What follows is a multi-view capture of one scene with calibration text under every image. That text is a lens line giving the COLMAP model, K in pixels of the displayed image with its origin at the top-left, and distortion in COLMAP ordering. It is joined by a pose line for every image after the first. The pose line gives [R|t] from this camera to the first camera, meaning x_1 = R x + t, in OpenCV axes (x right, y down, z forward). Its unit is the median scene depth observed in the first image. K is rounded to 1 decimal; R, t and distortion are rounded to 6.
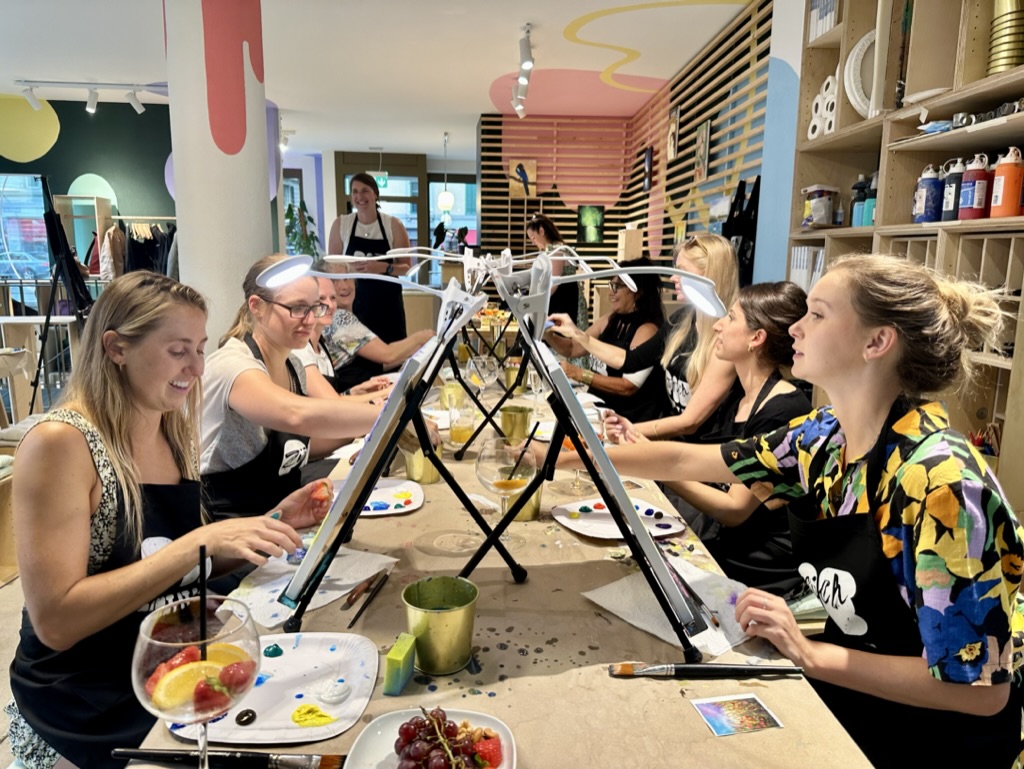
lens RADIAL K [[729.4, 0, 512.0], [0, 729.4, 384.5], [0, 0, 1]] dist [0.116512, -0.135904]
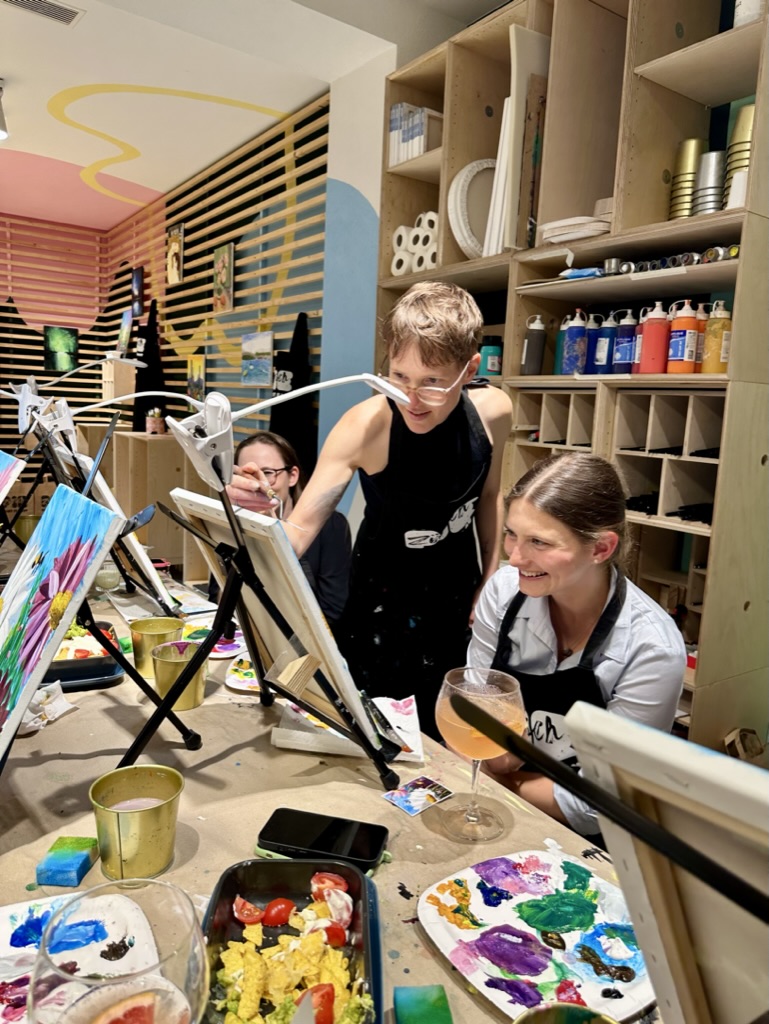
lens RADIAL K [[719.1, 0, 384.5], [0, 719.1, 512.0], [0, 0, 1]] dist [0.049848, -0.068287]
pose [[0.839318, -0.047759, 0.541539, -0.047630], [0.052848, 0.998584, 0.006158, -0.022418], [-0.541066, 0.023451, 0.840653, 0.130893]]
